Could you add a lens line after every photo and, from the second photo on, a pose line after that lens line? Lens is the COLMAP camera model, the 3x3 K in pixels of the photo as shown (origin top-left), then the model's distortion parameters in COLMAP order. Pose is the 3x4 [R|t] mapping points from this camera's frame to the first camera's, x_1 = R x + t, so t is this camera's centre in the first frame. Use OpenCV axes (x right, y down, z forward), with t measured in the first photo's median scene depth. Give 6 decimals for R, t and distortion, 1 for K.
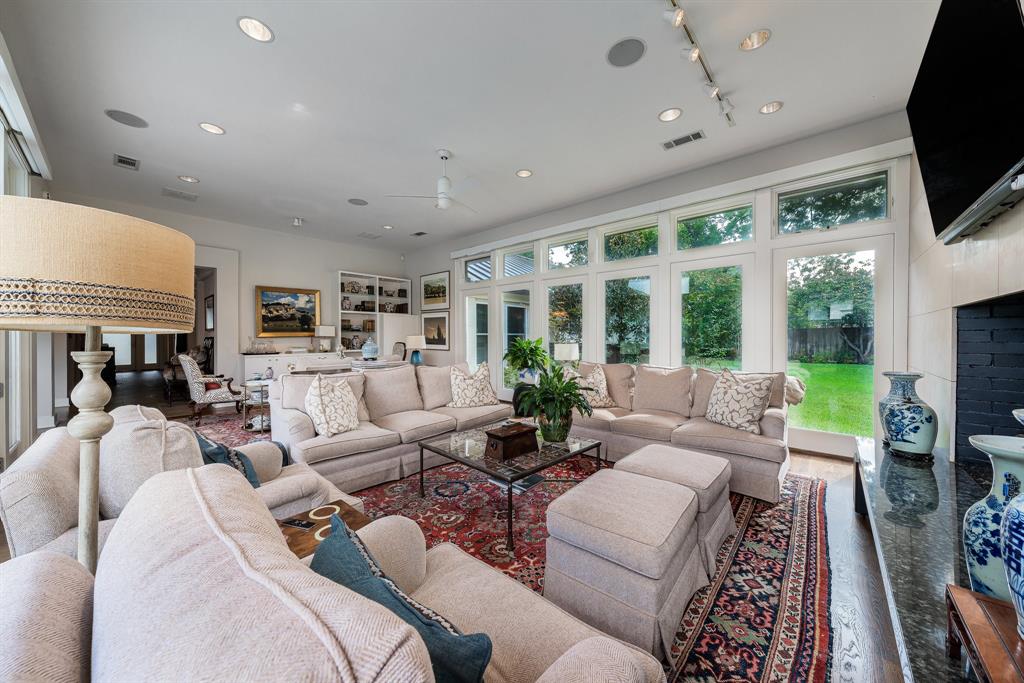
lens RADIAL K [[357.8, 0, 514.2], [0, 357.8, 340.9], [0, 0, 1]] dist [-0.000210, 0.000085]
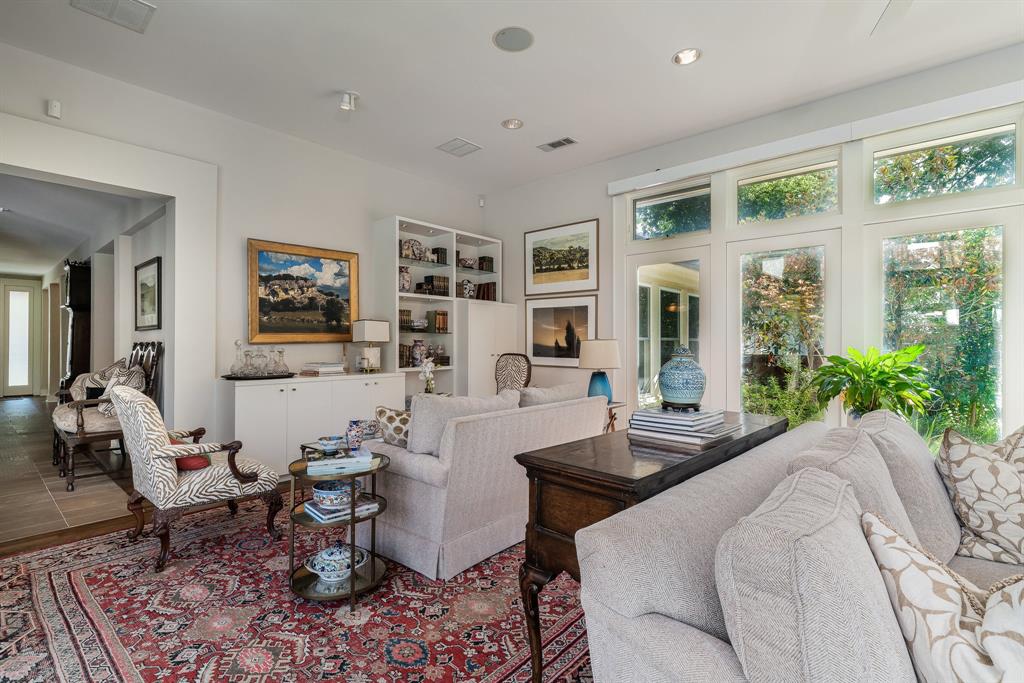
lens RADIAL K [[487.8, 0, 513.2], [0, 487.8, 336.7], [0, 0, 1]] dist [0.010757, -0.000626]
pose [[0.999992, 0.003254, 0.002256, -0.314973], [-0.003200, 0.999718, -0.023551, -0.003716], [-0.002332, 0.023543, 0.999720, 0.285695]]
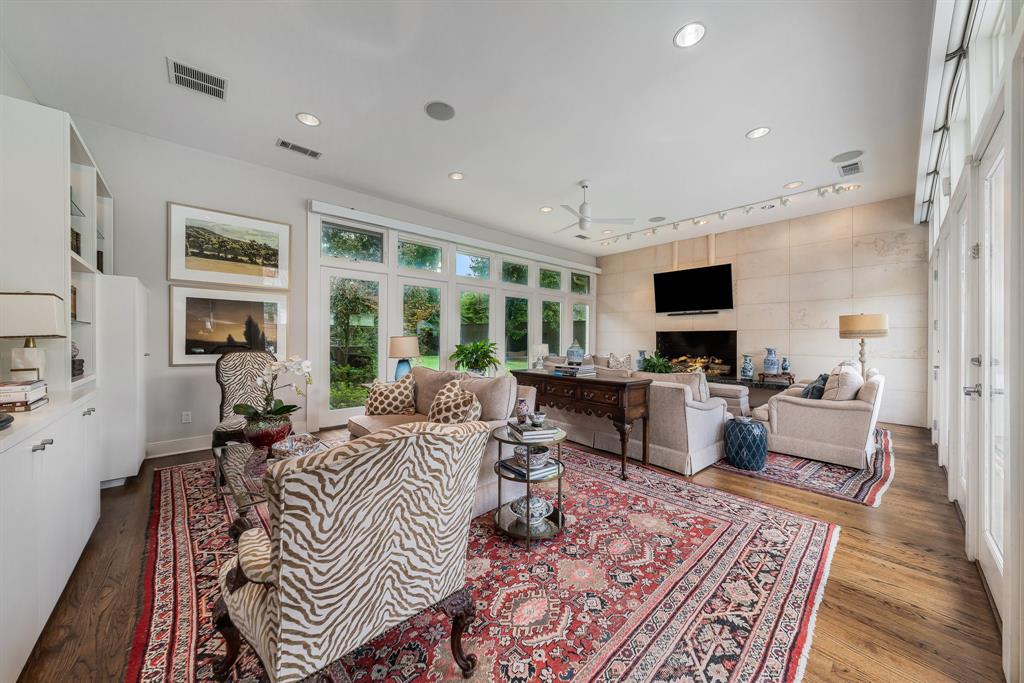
lens RADIAL K [[354.8, 0, 510.1], [0, 354.8, 340.8], [0, 0, 1]] dist [0.002763, 0.000056]
pose [[0.100213, -0.004786, 0.994954, -0.737202], [0.007806, 0.999961, 0.004024, -0.007638], [-0.994935, 0.007363, 0.100247, 0.601807]]
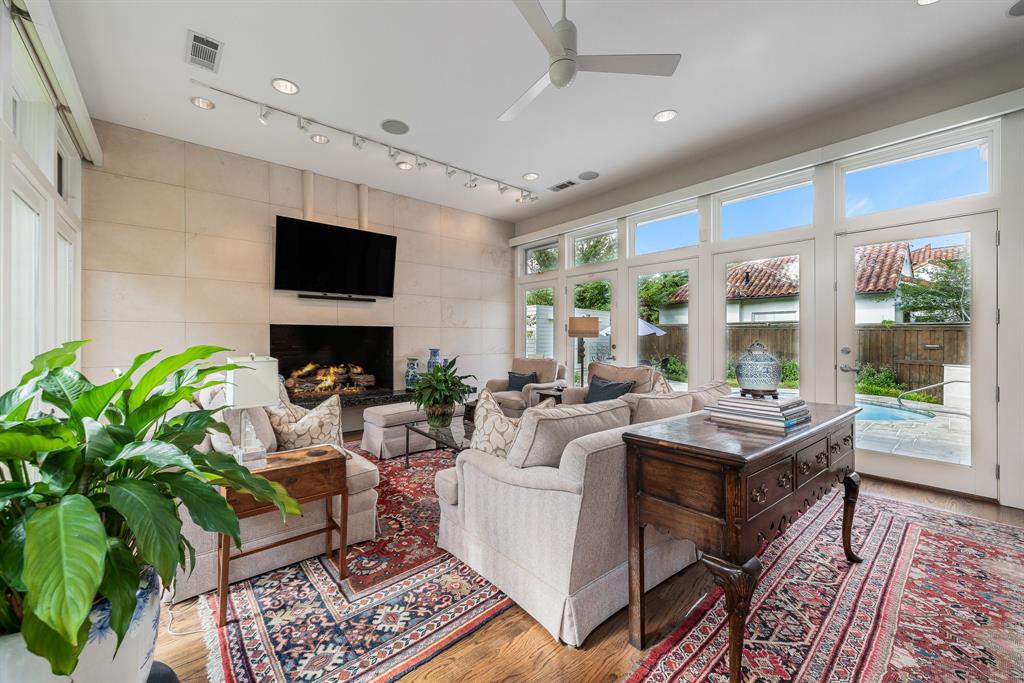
lens RADIAL K [[395.5, 0, 507.0], [0, 395.5, 336.1], [0, 0, 1]] dist [0.003607, 0.000541]
pose [[-0.988982, 0.002228, 0.148021, -0.097583], [0.002522, 0.999995, 0.001797, -0.008818], [-0.148017, 0.002150, -0.988983, 0.839605]]
